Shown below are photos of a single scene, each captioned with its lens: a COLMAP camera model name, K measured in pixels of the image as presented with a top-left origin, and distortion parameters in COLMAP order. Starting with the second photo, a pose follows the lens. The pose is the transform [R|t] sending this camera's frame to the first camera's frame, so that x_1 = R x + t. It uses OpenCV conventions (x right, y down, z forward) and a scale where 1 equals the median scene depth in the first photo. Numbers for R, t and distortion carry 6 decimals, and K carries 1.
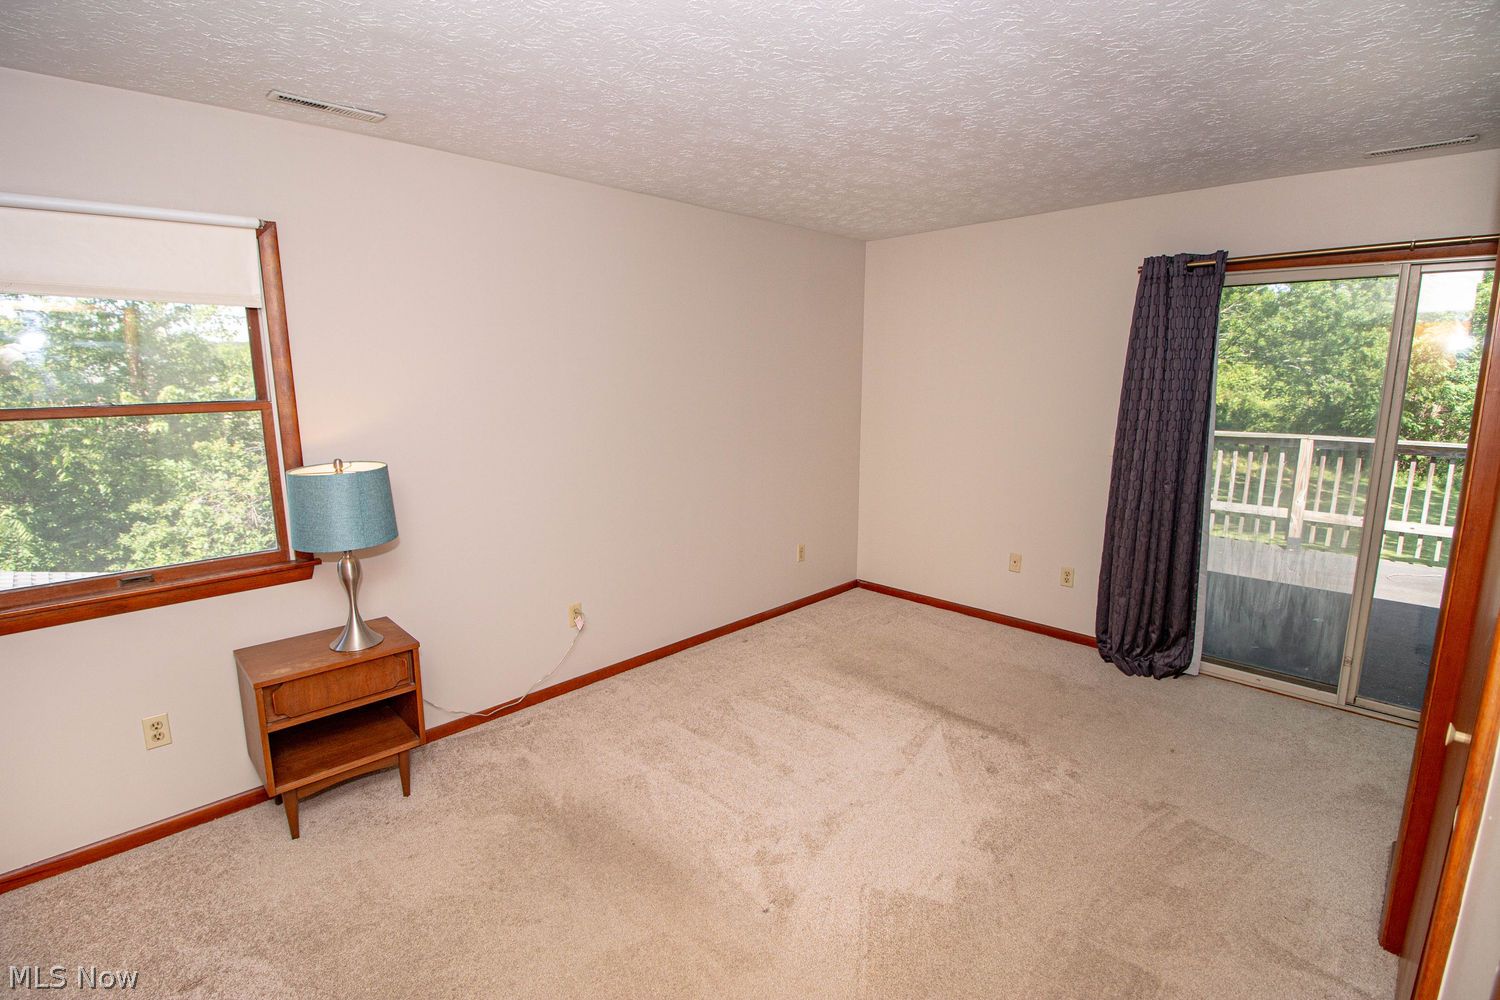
lens RADIAL K [[705.1, 0, 742.7], [0, 705.1, 506.0], [0, 0, 1]] dist [-0.012917, -0.003806]
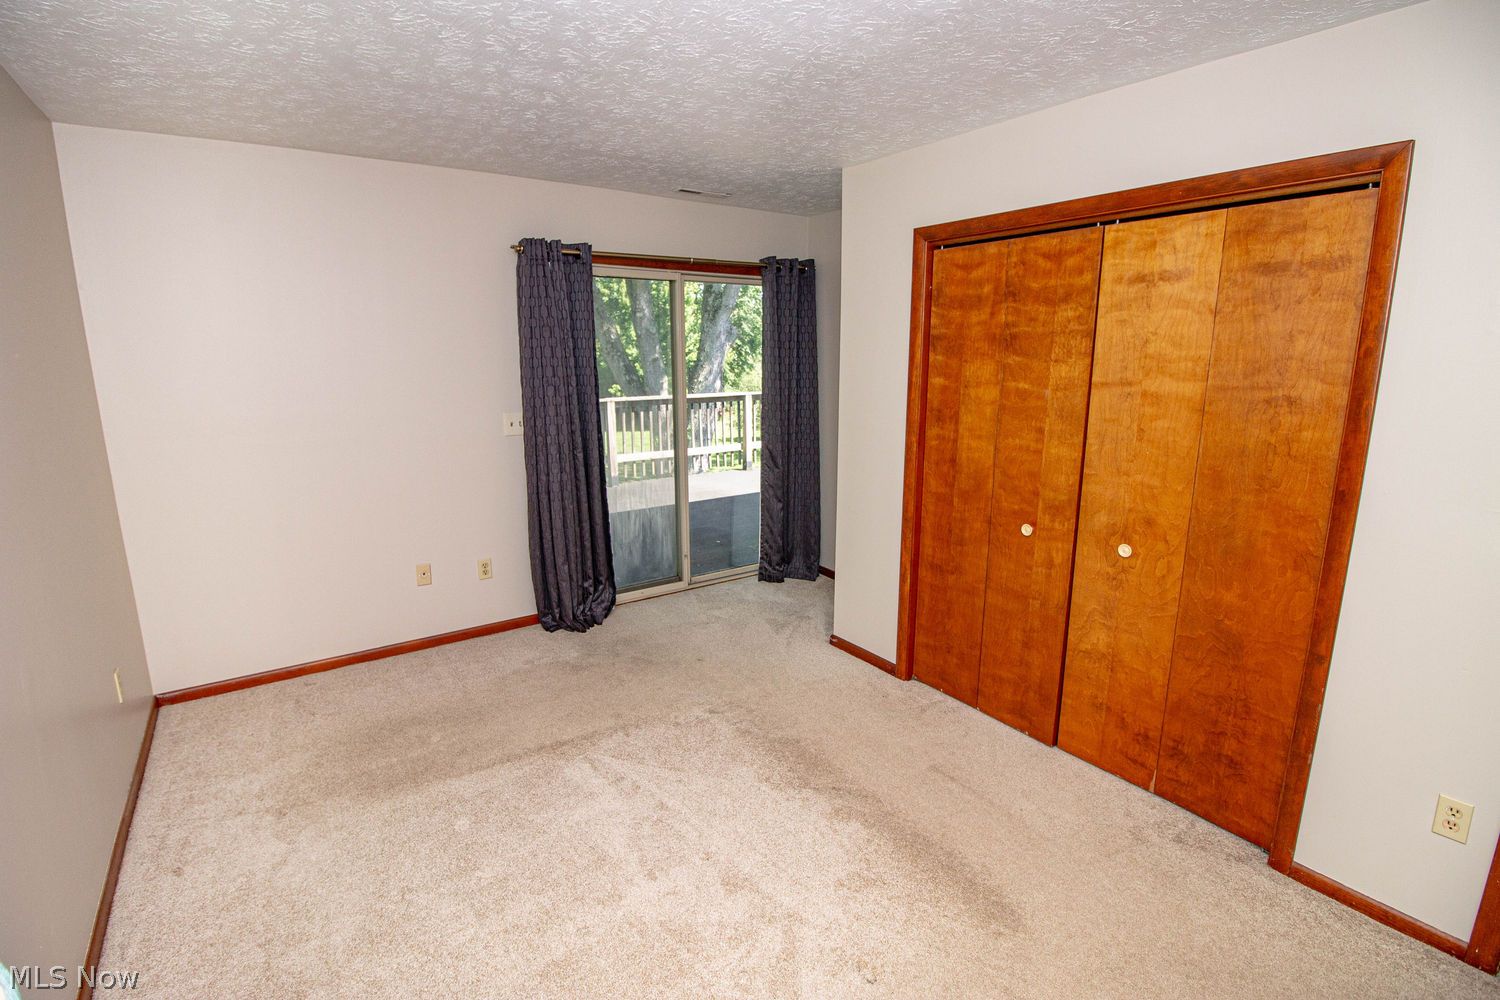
lens RADIAL K [[705.1, 0, 746.5], [0, 705.1, 486.2], [0, 0, 1]] dist [-0.012917, -0.003806]
pose [[0.191055, -0.185875, 0.963820, -0.419519], [0.190575, 0.970247, 0.149337, -0.093262], [-0.962901, 0.155149, 0.220794, 0.521533]]
